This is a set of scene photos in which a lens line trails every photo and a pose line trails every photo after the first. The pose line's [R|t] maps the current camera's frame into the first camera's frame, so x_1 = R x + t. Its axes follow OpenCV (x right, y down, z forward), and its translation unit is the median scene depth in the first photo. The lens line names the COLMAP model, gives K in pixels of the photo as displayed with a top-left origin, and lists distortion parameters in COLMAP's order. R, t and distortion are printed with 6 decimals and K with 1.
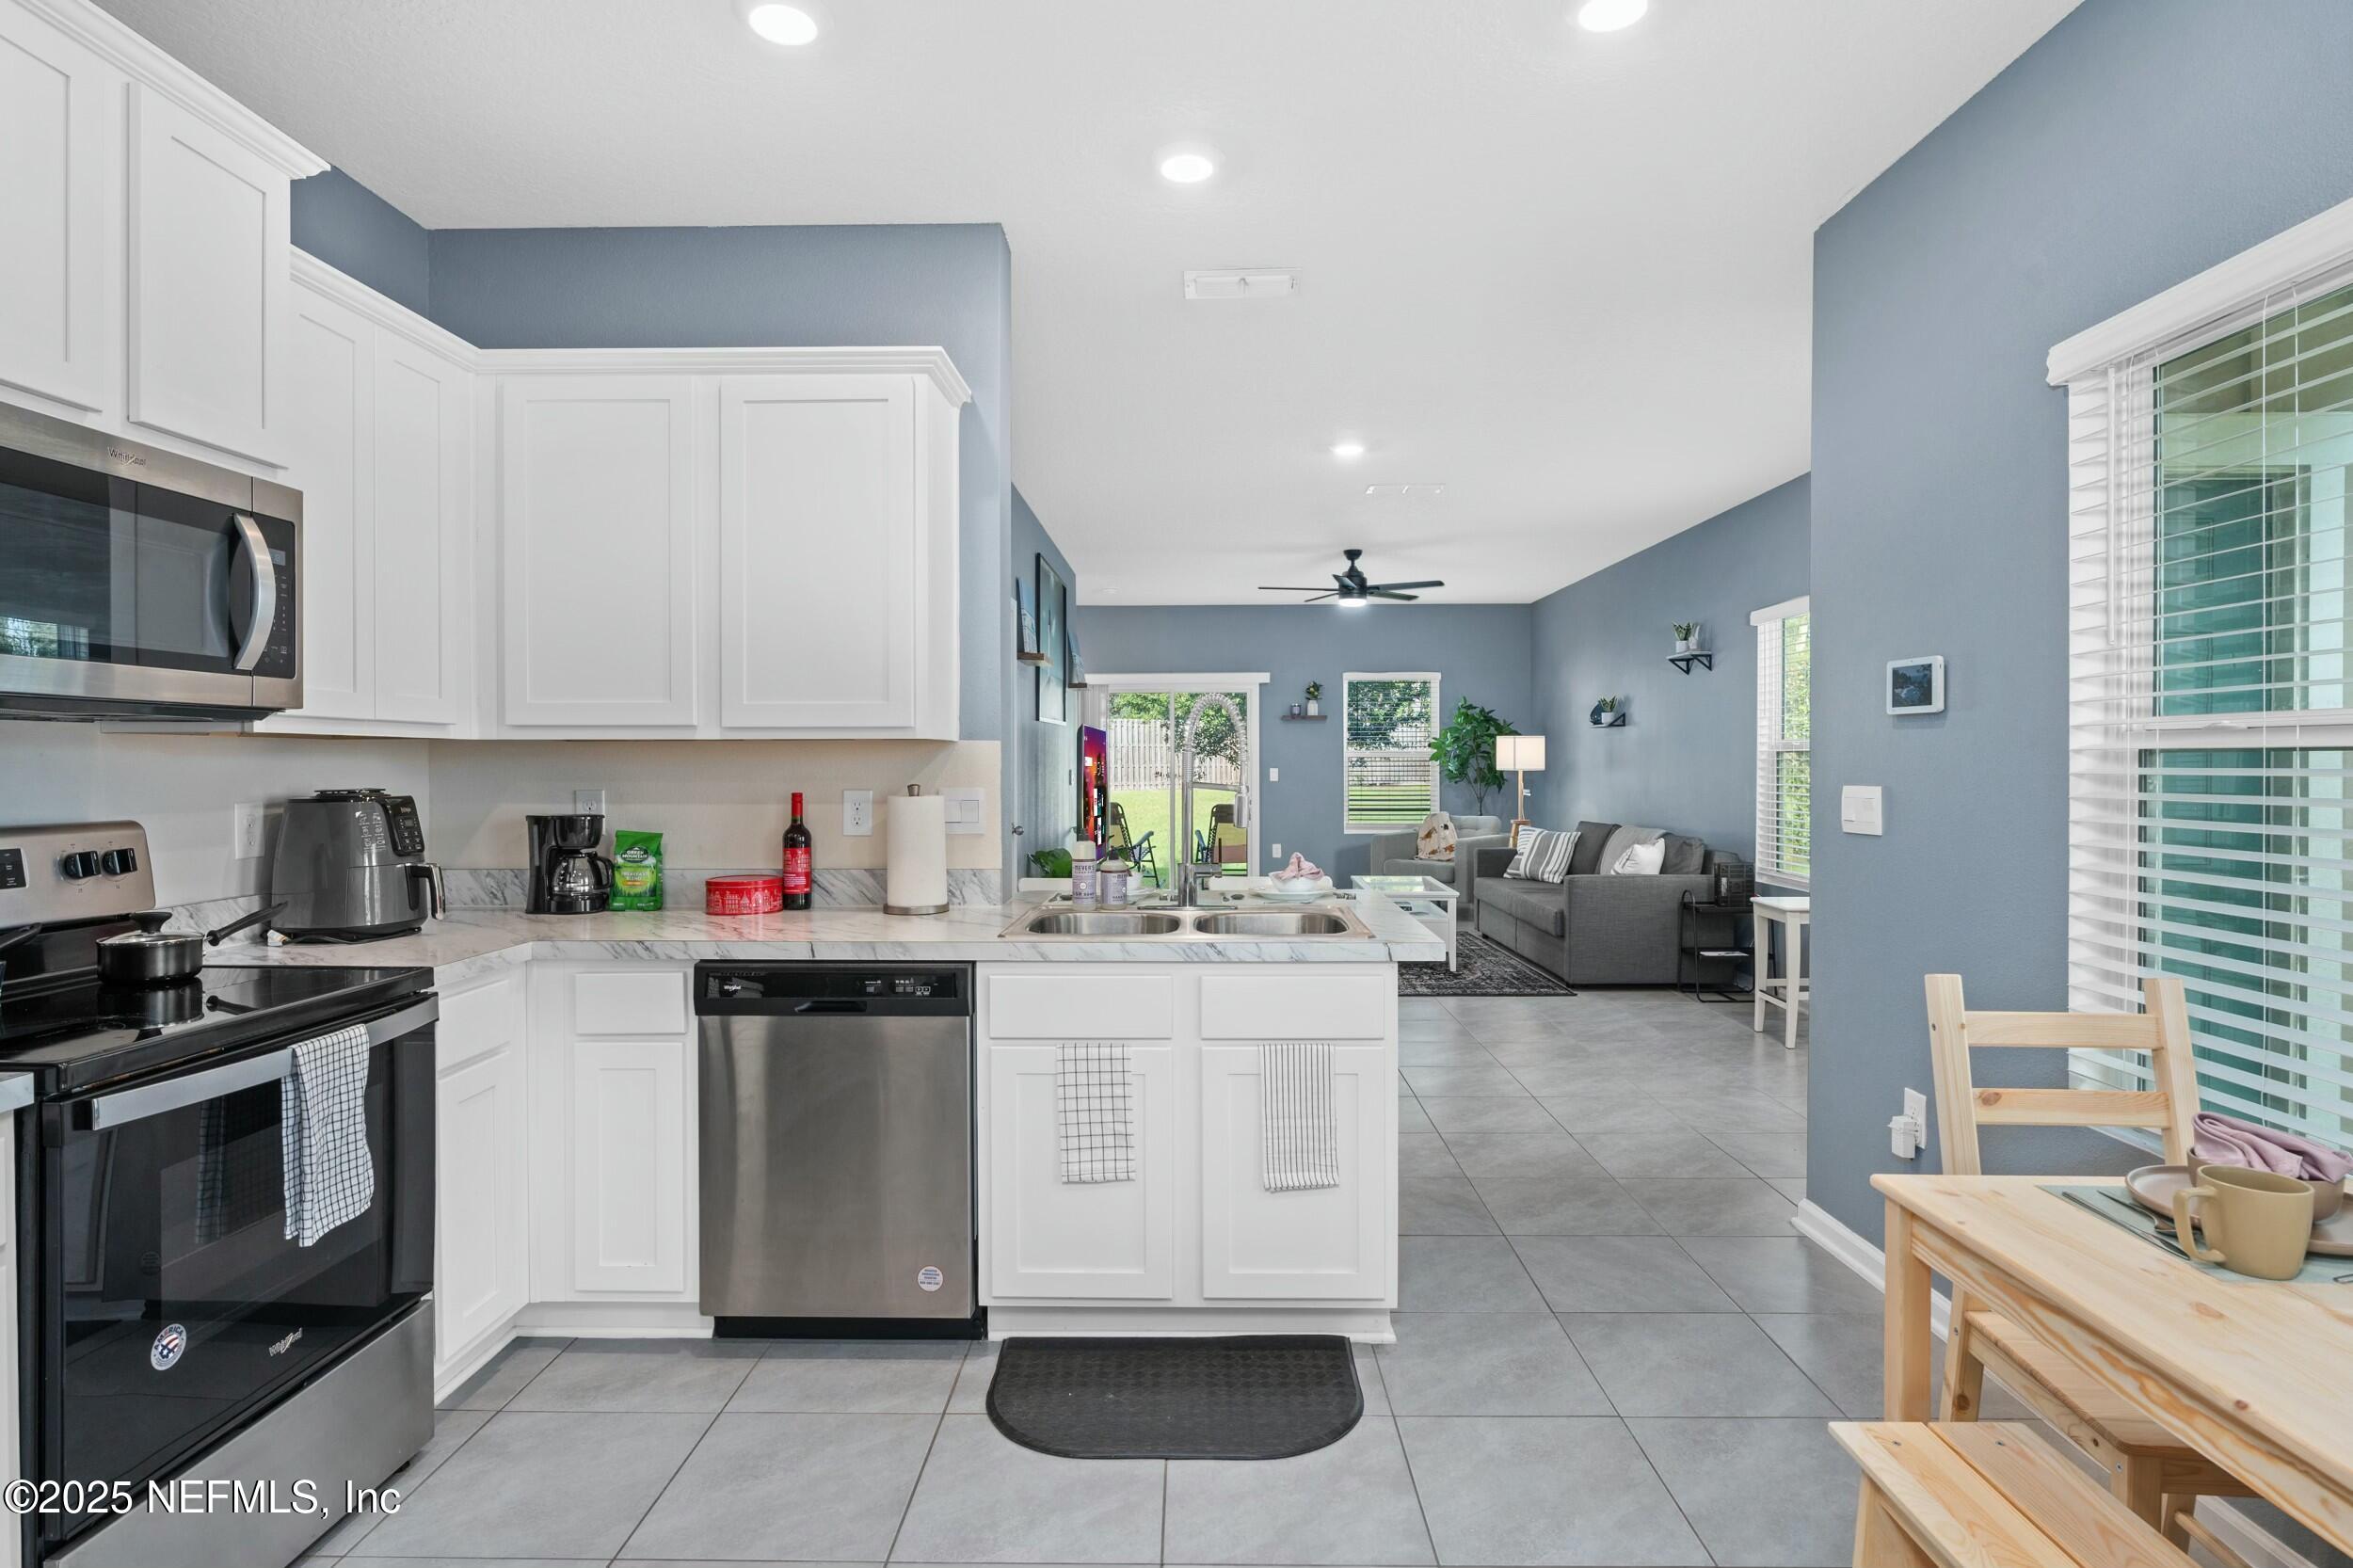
lens RADIAL K [[1214.4, 0, 1173.8], [0, 1214.4, 757.3], [0, 0, 1]] dist [-0.003075, 0.000110]
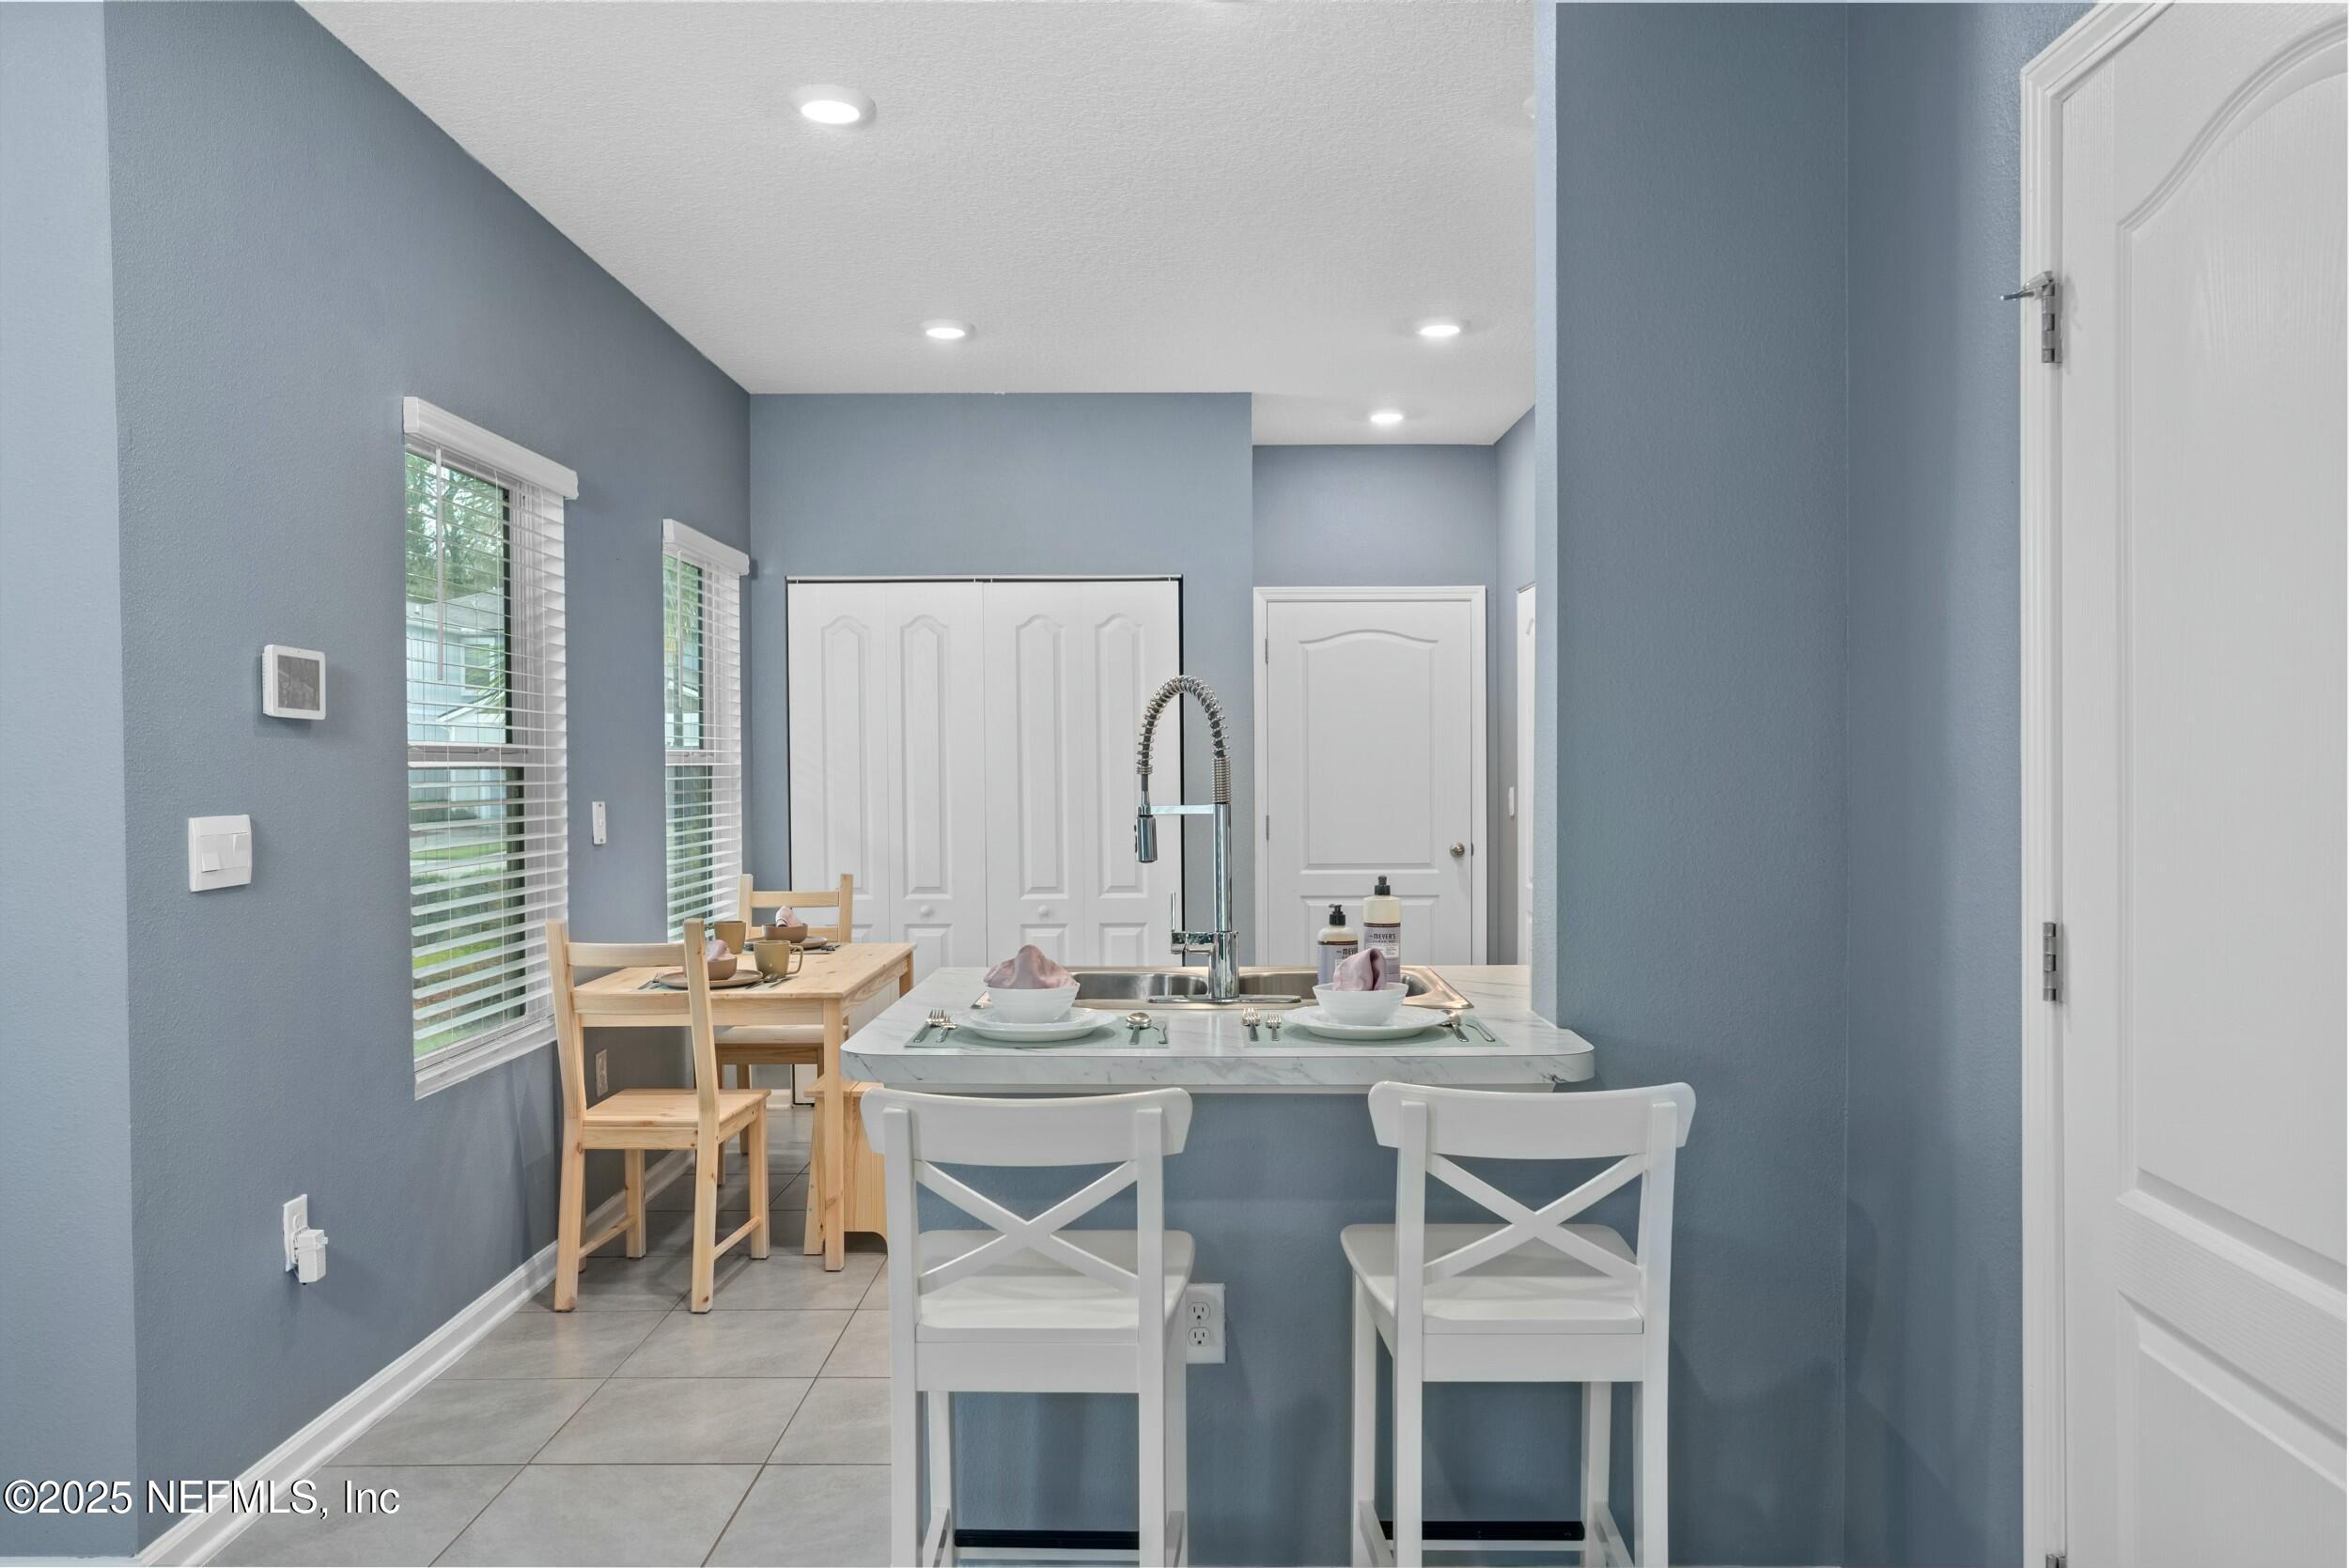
lens RADIAL K [[1681.8, 0, 1174.5], [0, 1681.8, 784.0], [0, 0, 1]] dist [-0.000671, 0.000425]
pose [[-0.999874, 0.004942, -0.015063, 0.019774], [0.004820, 0.999956, 0.008073, 0.000274], [0.015103, 0.008000, -0.999854, 0.708574]]
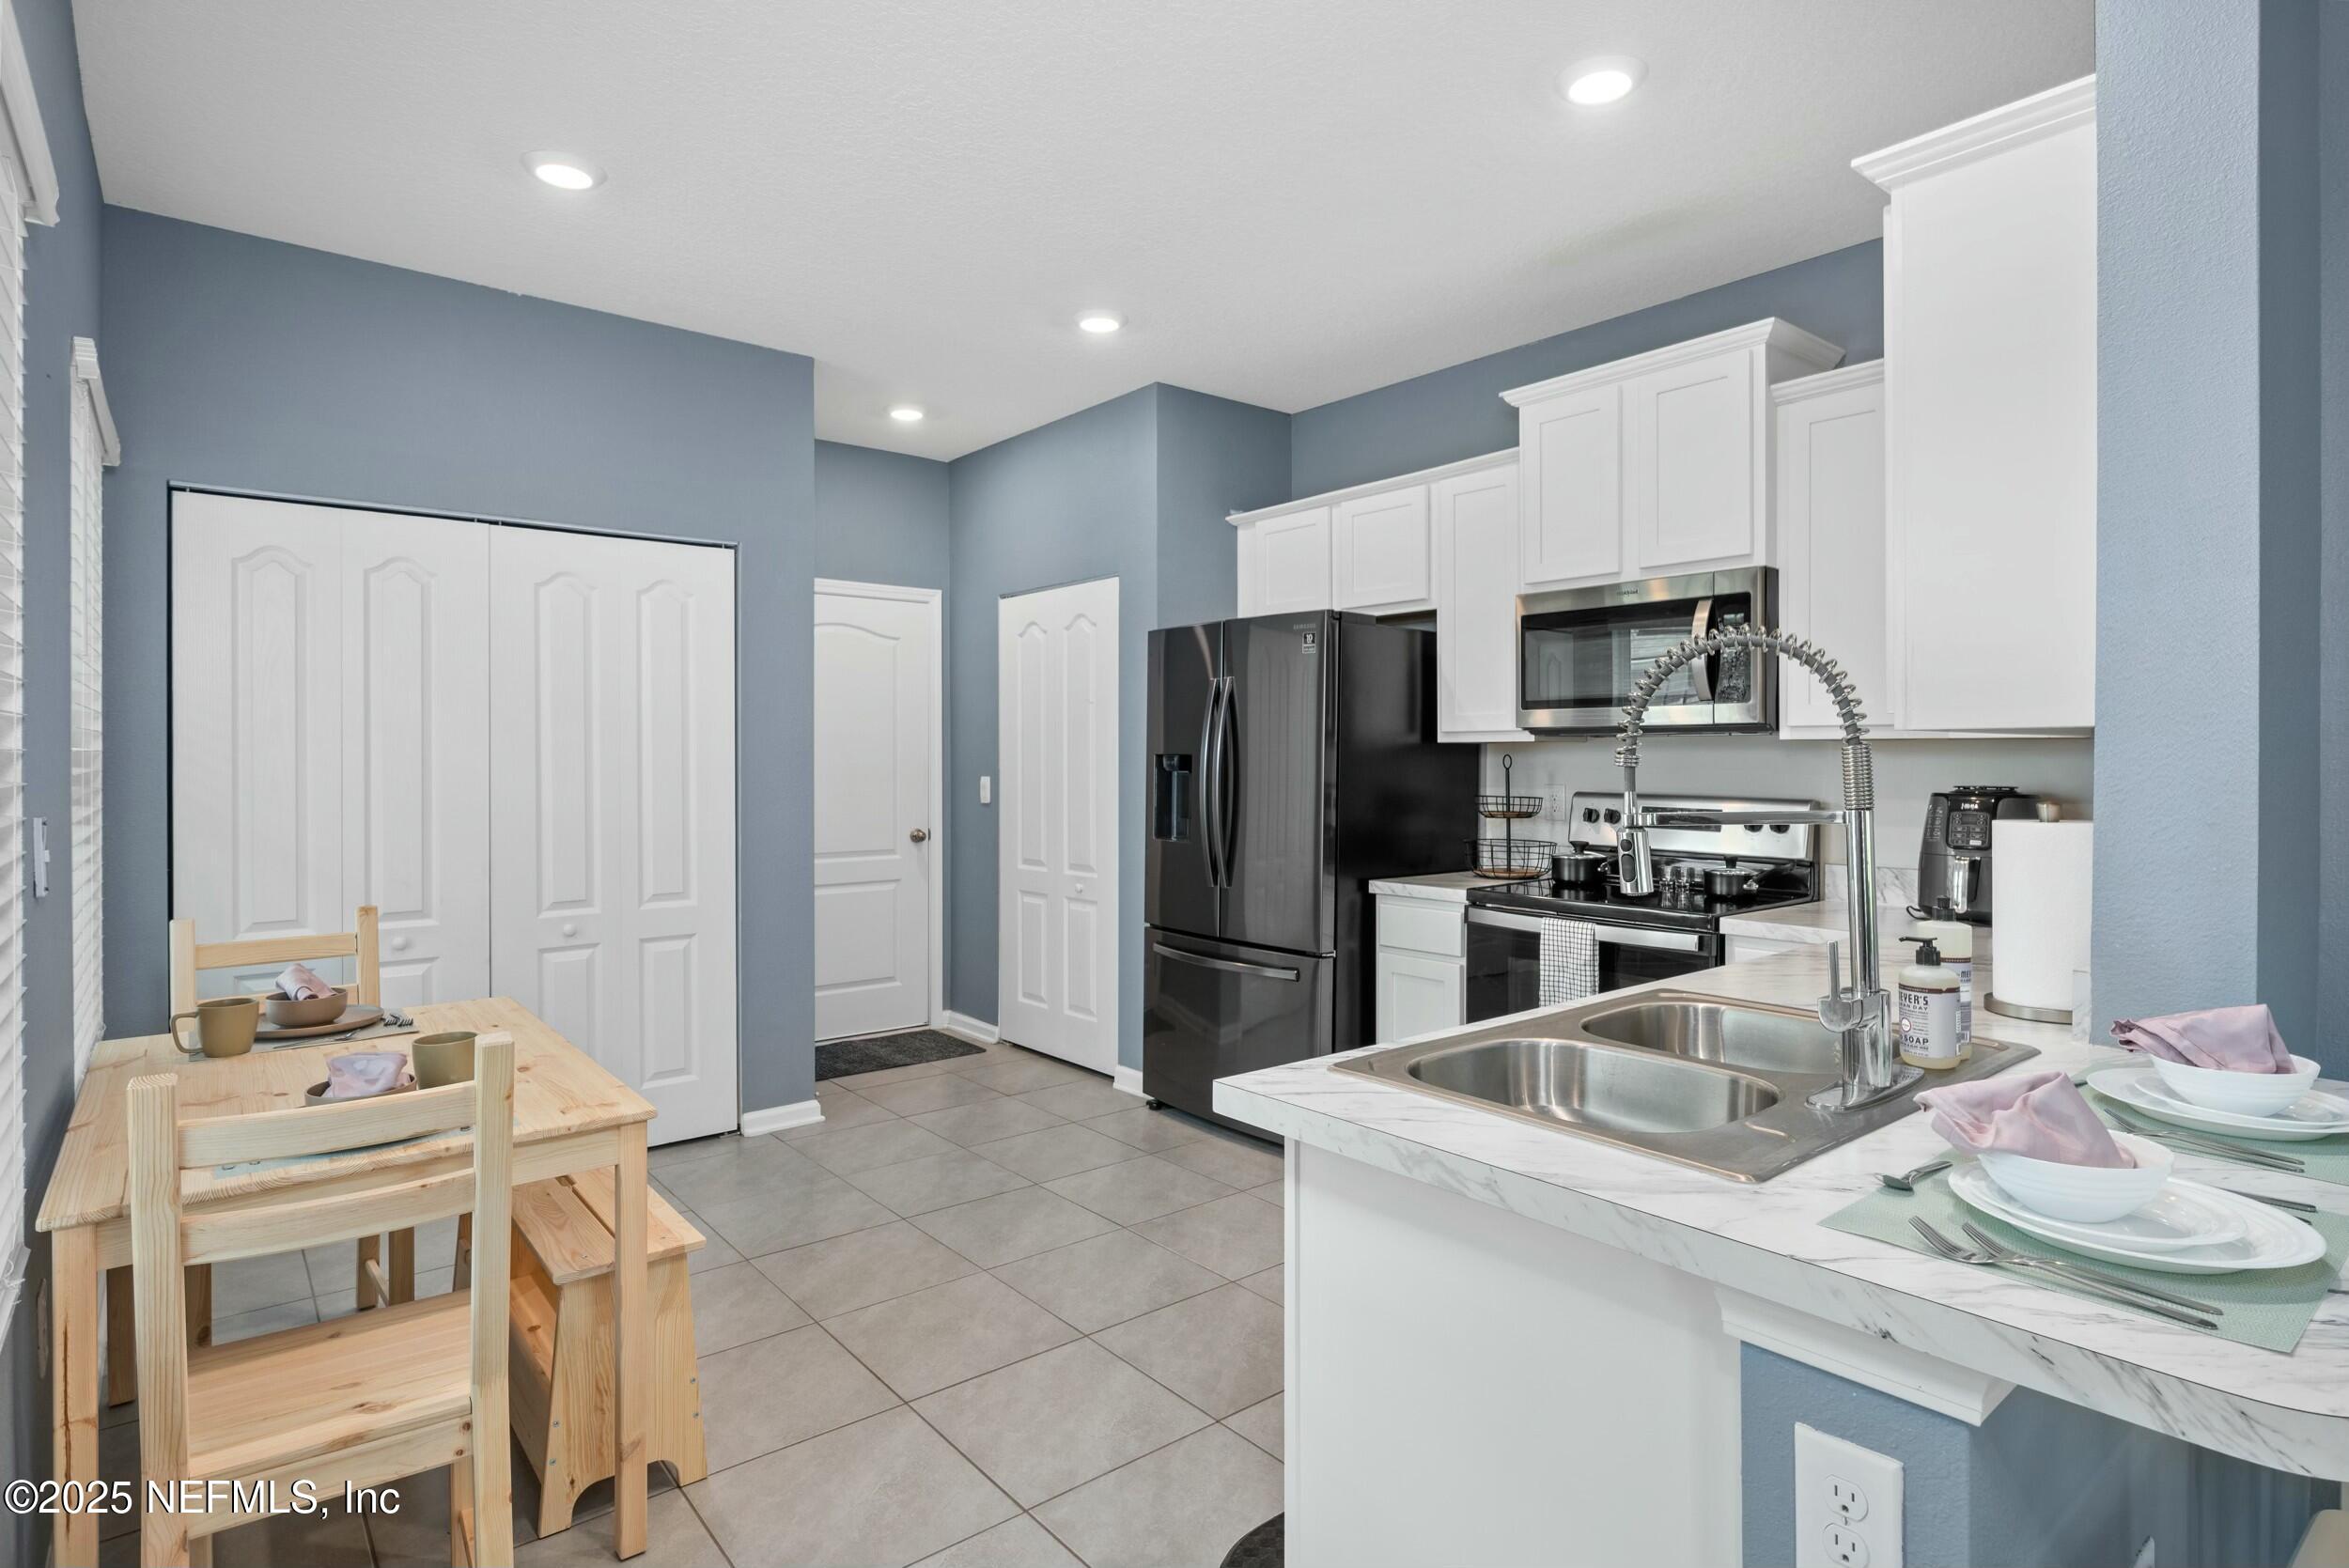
lens RADIAL K [[1212.3, 0, 1171.8], [0, 1212.3, 757.3], [0, 0, 1]] dist [-0.003075, 0.000110]
pose [[-0.764216, 0.001806, -0.644958, 0.187275], [0.002600, 0.999997, -0.000280, -0.000325], [0.644956, -0.001890, -0.764218, 0.440239]]
